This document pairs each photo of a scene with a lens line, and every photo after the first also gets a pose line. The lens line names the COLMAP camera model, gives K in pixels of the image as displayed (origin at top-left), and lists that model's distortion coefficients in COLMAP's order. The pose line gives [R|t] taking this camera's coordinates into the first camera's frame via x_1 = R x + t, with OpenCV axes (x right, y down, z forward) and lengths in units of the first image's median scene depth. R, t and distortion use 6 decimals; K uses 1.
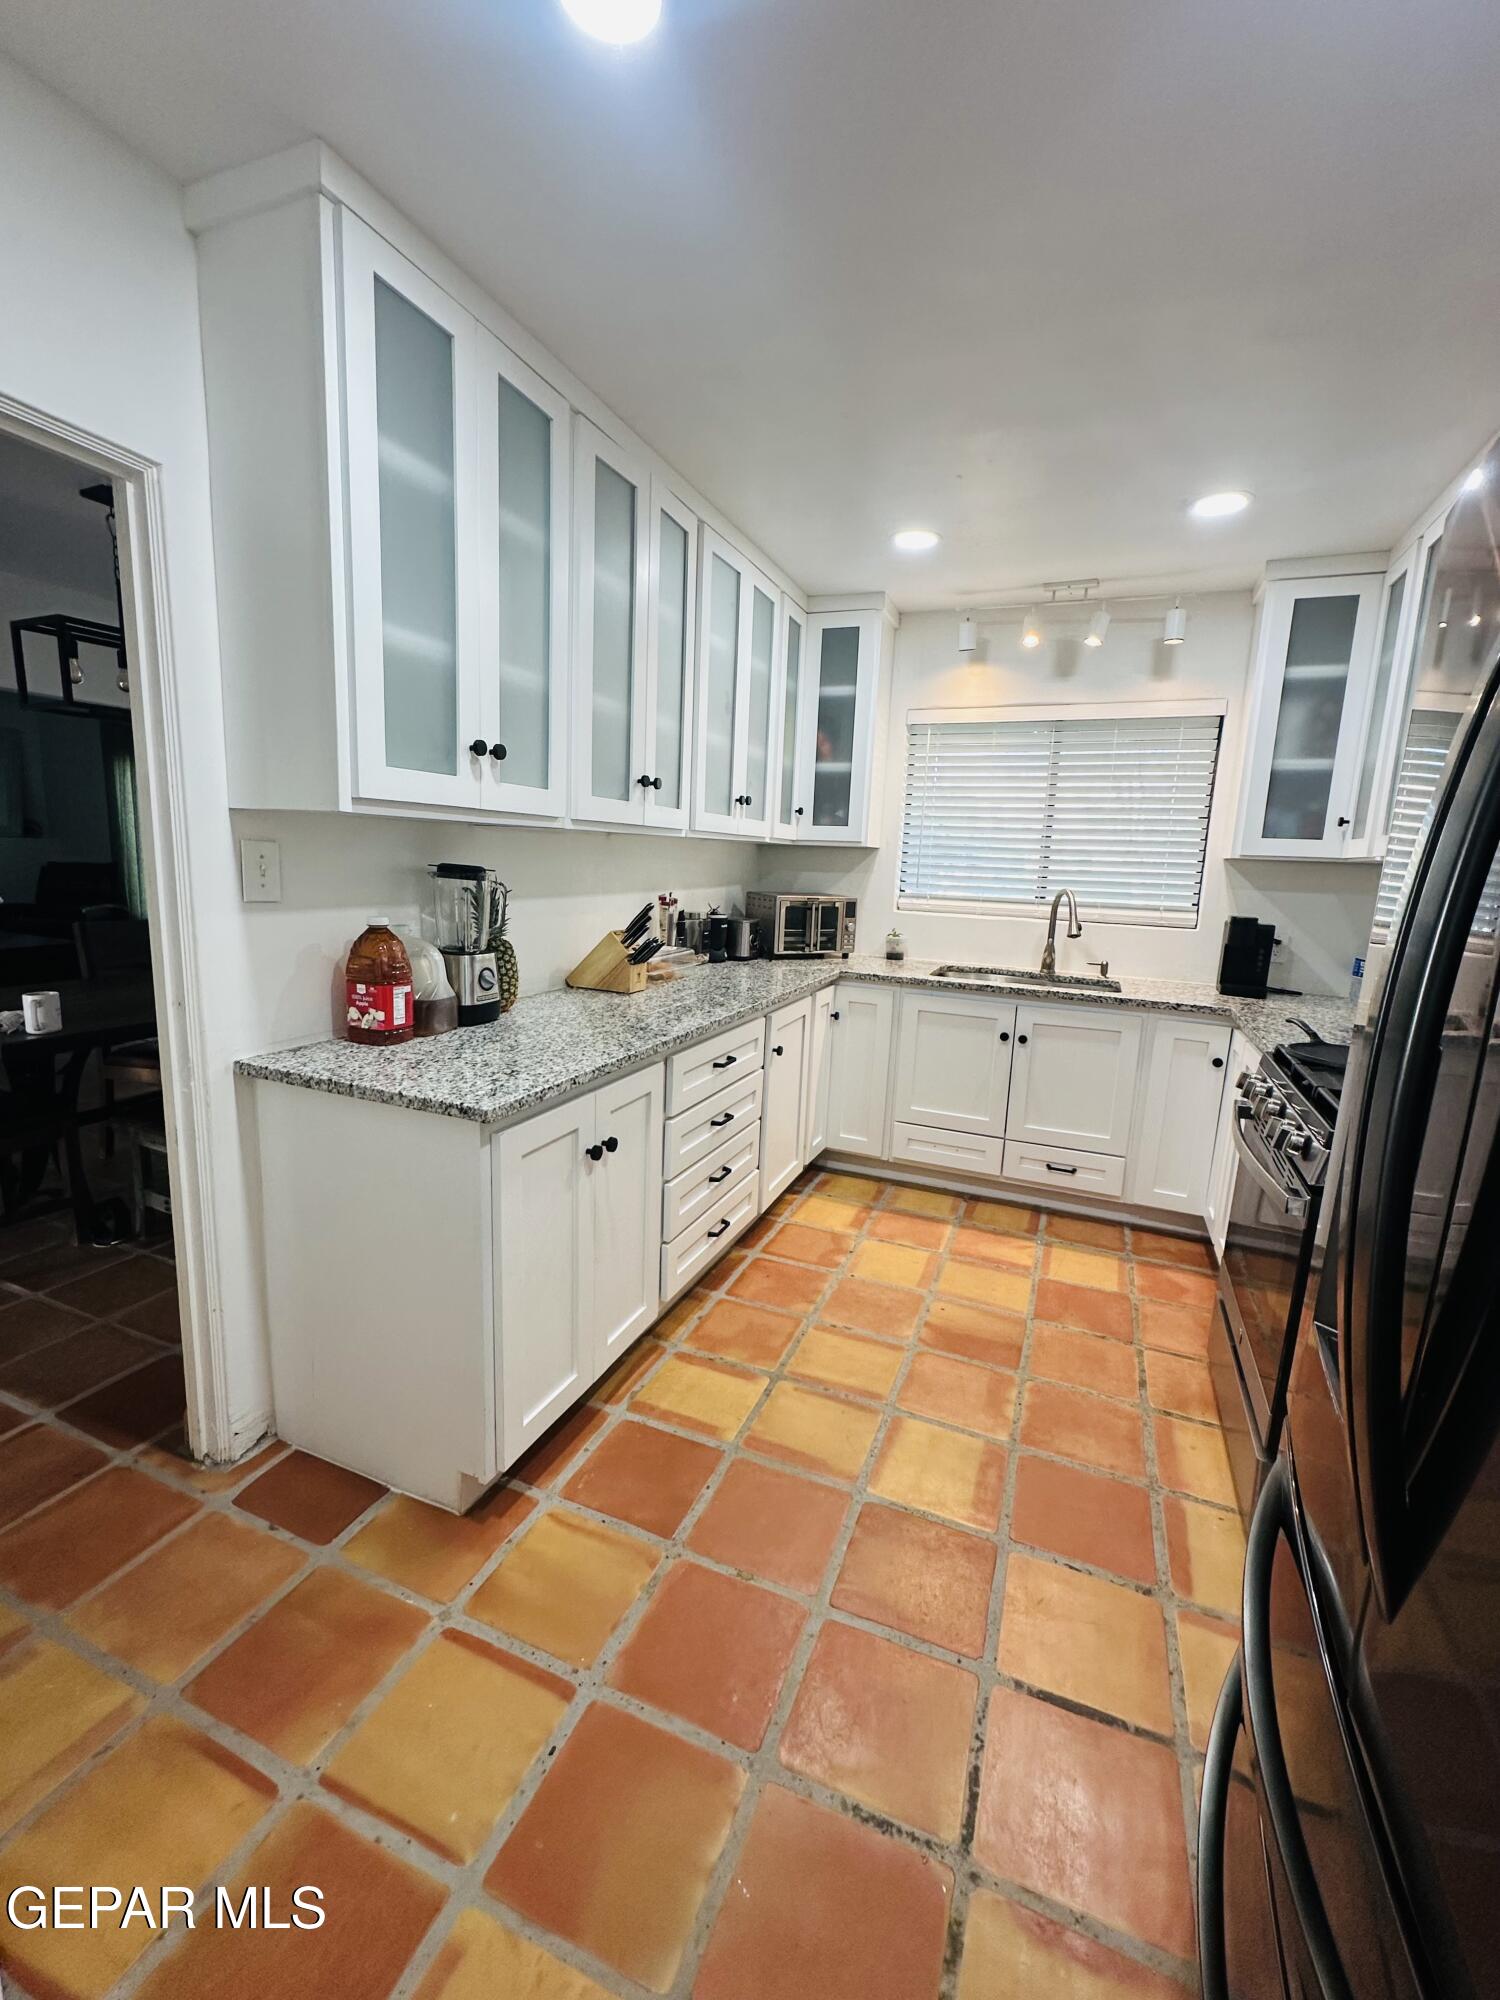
lens RADIAL K [[798.2, 0, 762.4], [0, 798.2, 997.7], [0, 0, 1]] dist [0.000252, 0.000317]
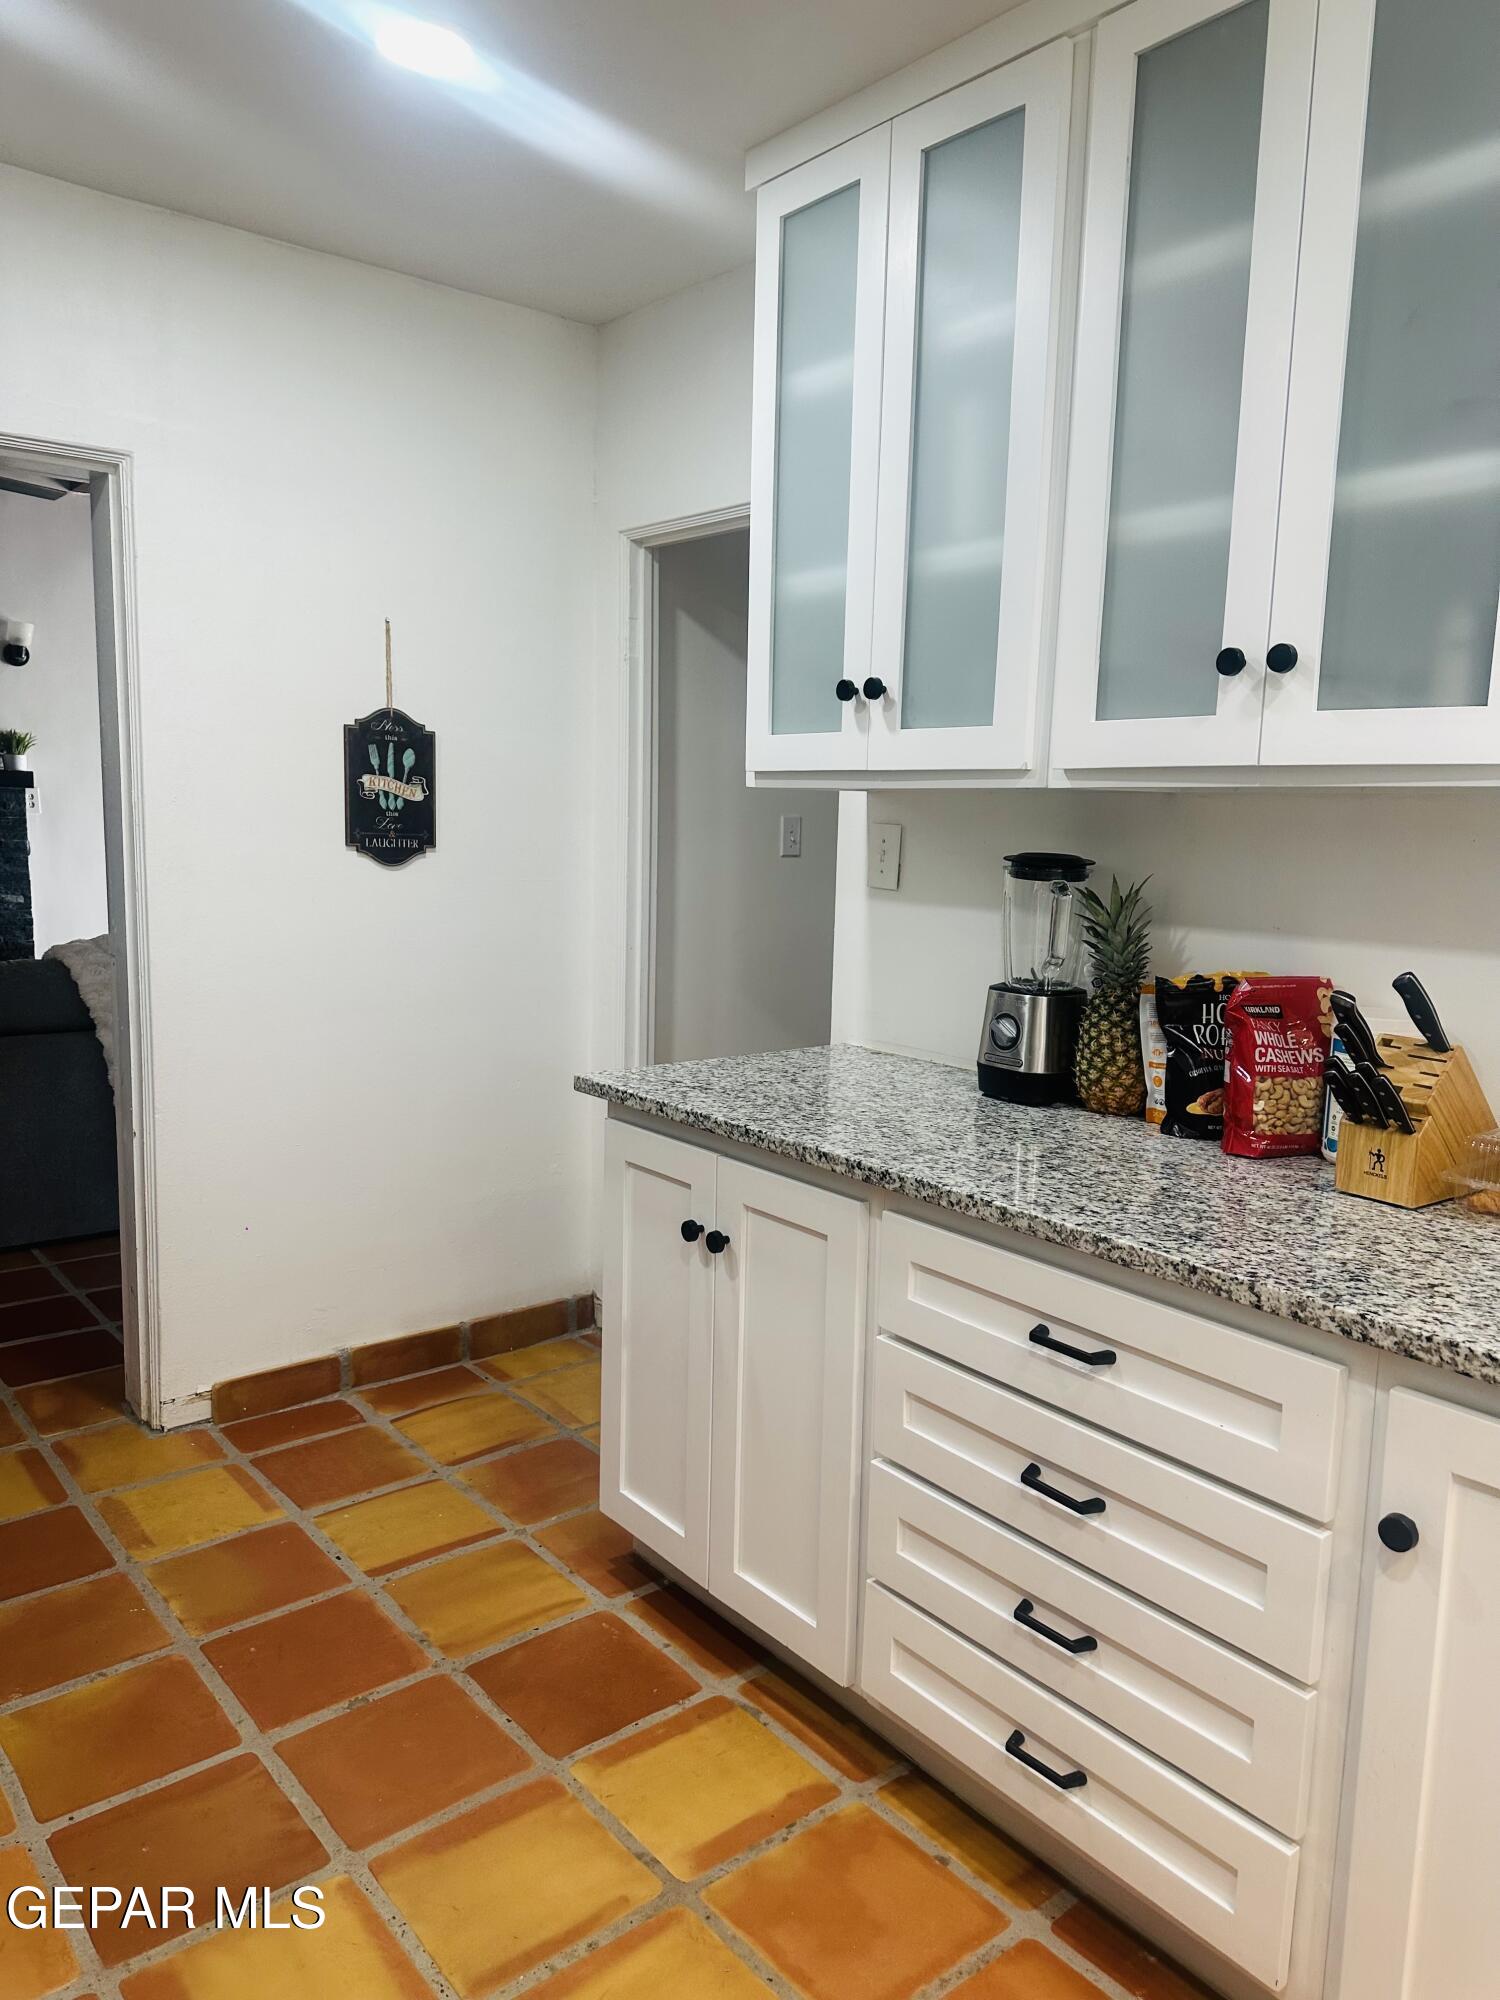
lens RADIAL K [[1439.5, 0, 761.4], [0, 1439.5, 998.1], [0, 0, 1]] dist [0.037187, -0.011341]
pose [[-0.468158, 0.060348, -0.881582, 0.818523], [-0.199102, 0.964806, 0.171776, -0.224107], [0.860922, 0.255943, -0.439666, 1.442355]]
